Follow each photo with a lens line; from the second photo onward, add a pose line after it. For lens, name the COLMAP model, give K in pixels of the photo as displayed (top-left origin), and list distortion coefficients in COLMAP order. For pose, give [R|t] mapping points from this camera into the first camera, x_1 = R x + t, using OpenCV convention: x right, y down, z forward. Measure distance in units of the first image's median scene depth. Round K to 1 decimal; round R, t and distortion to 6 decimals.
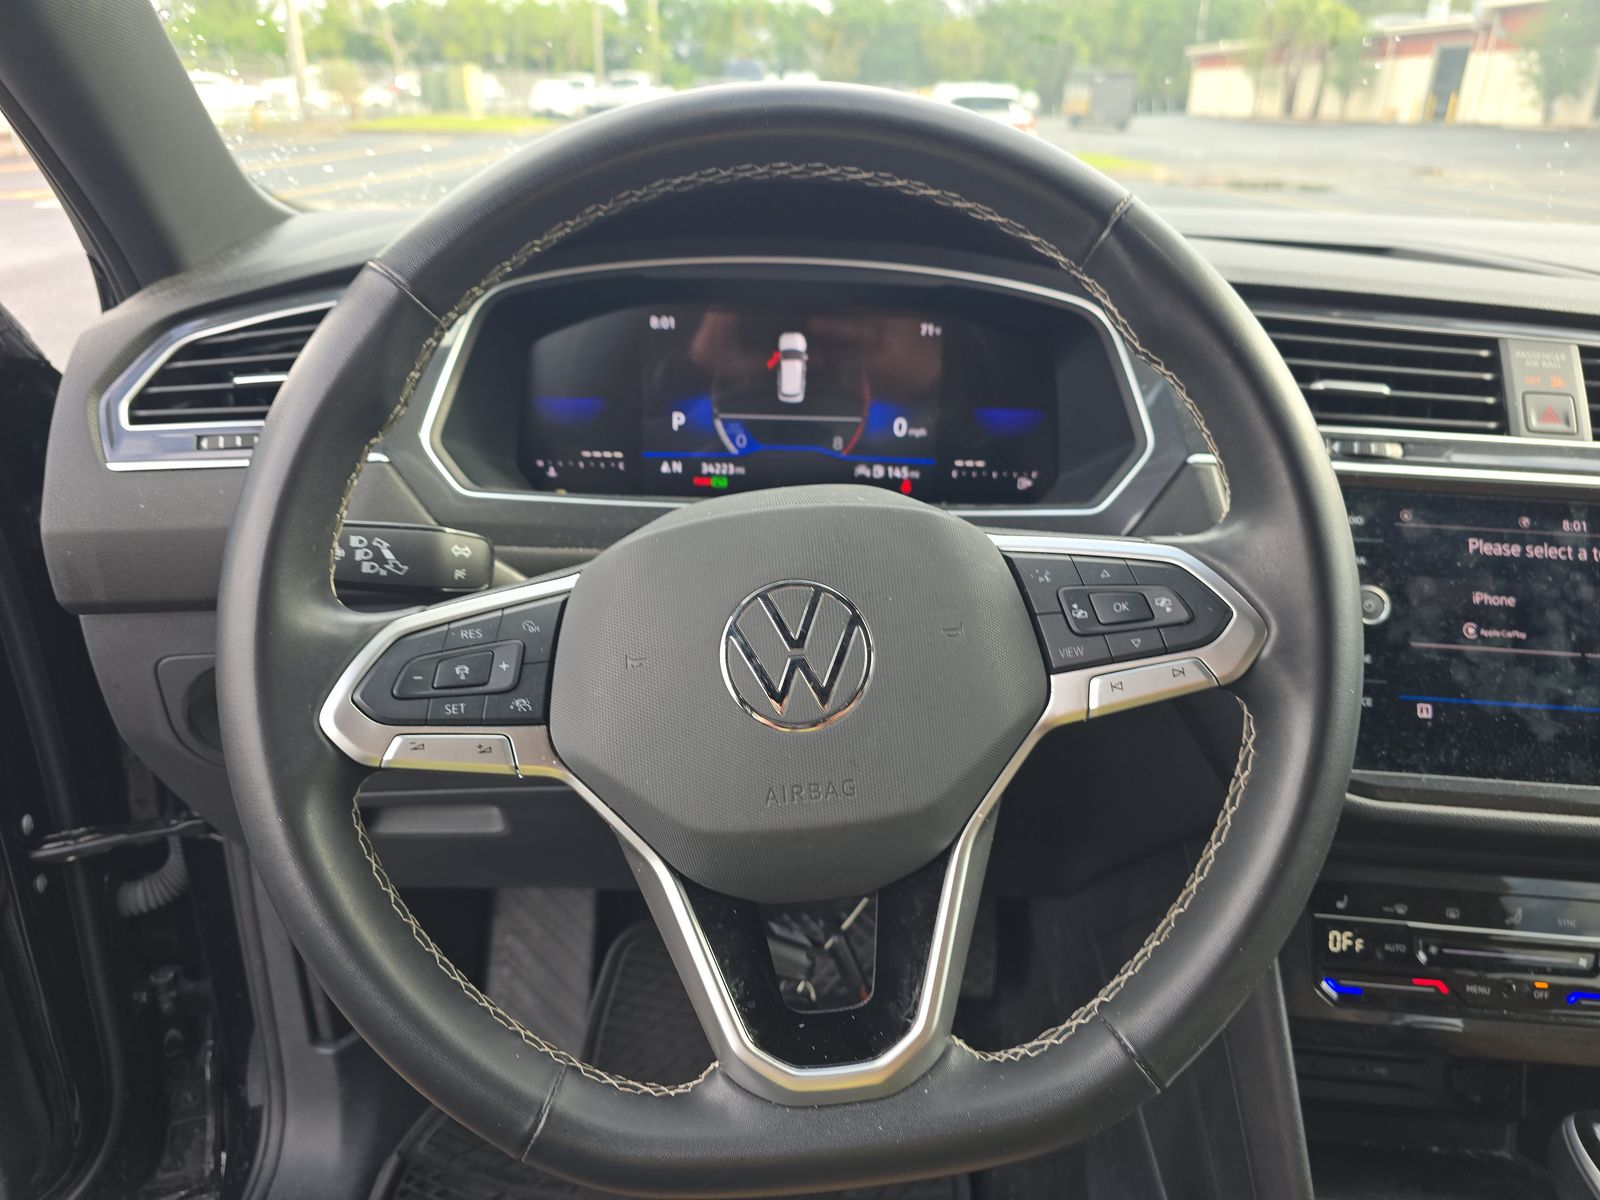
lens RADIAL K [[1106.7, 0, 792.2], [0, 1106.7, 596.9], [0, 0, 1]] dist [0.017964, -0.012619]
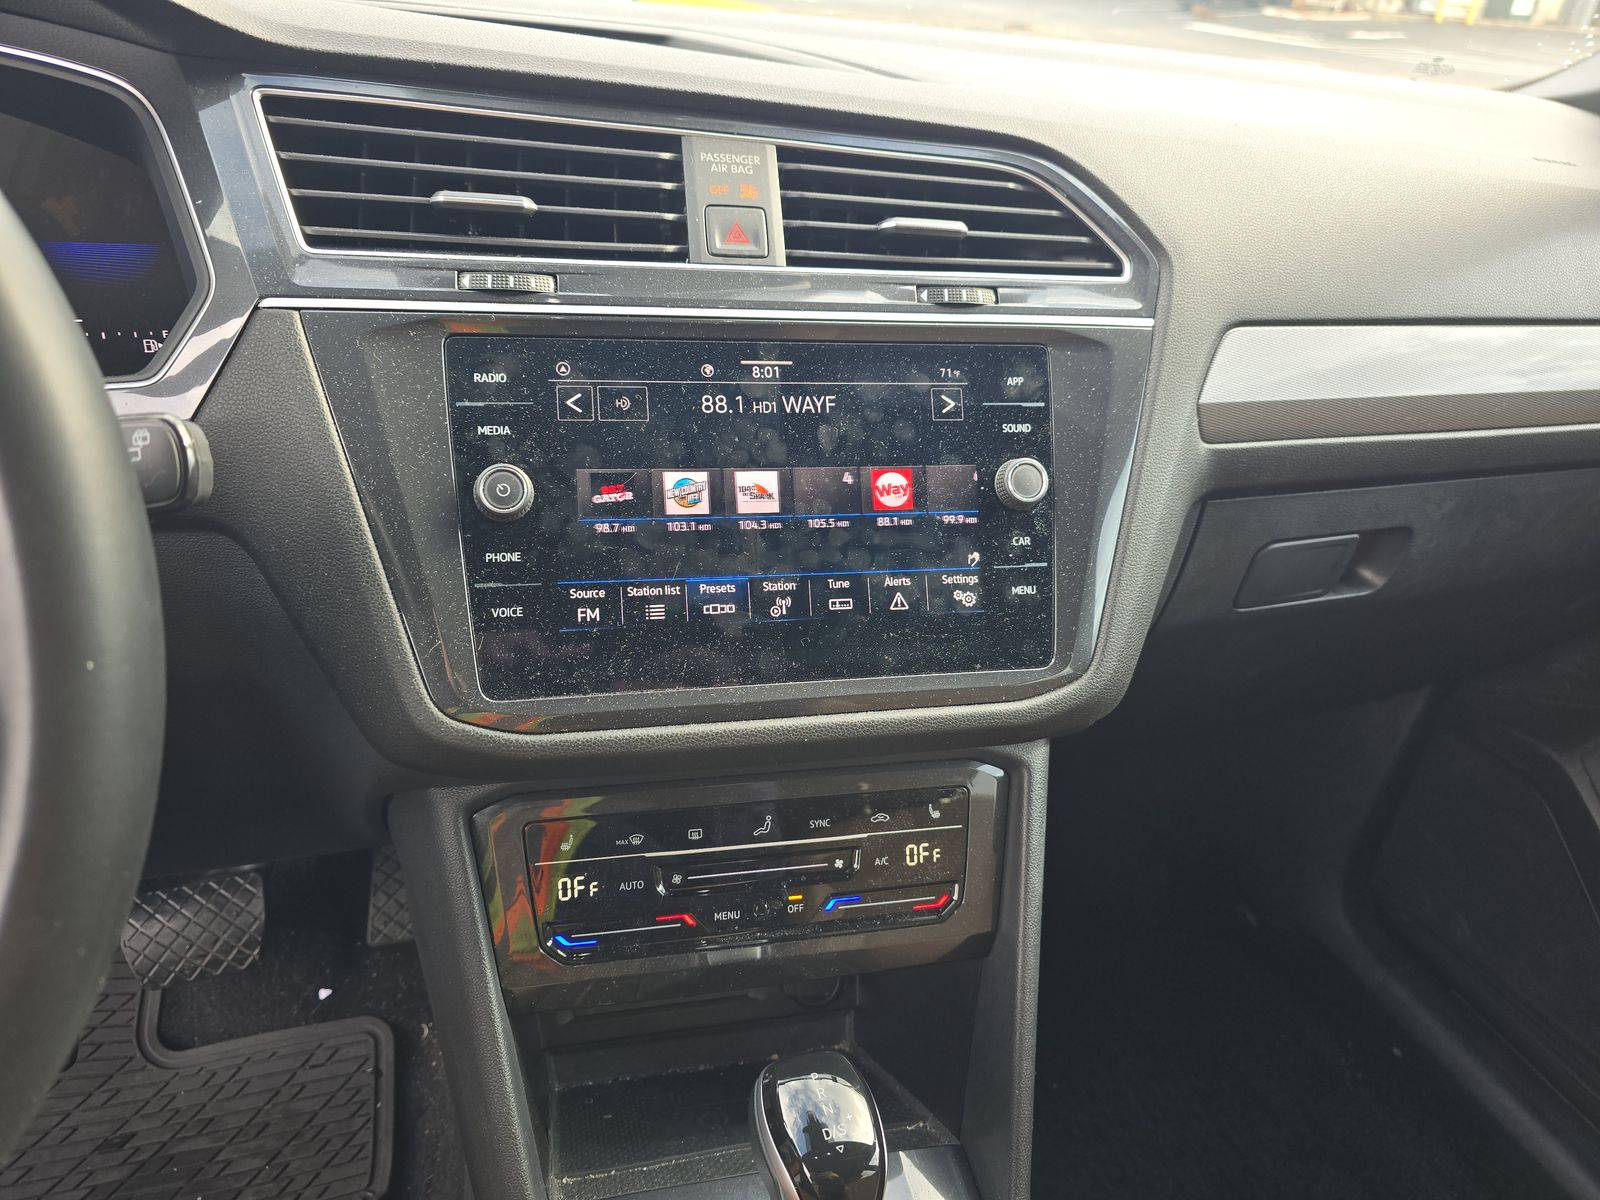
lens RADIAL K [[1106.7, 0, 811.8], [0, 1106.7, 612.8], [0, 0, 1]] dist [0.017964, -0.012619]
pose [[0.953768, -0.112856, 0.278551, 0.470631], [0.075017, 0.986879, 0.142975, -0.001937], [-0.291032, -0.115469, 0.949720, 0.180466]]
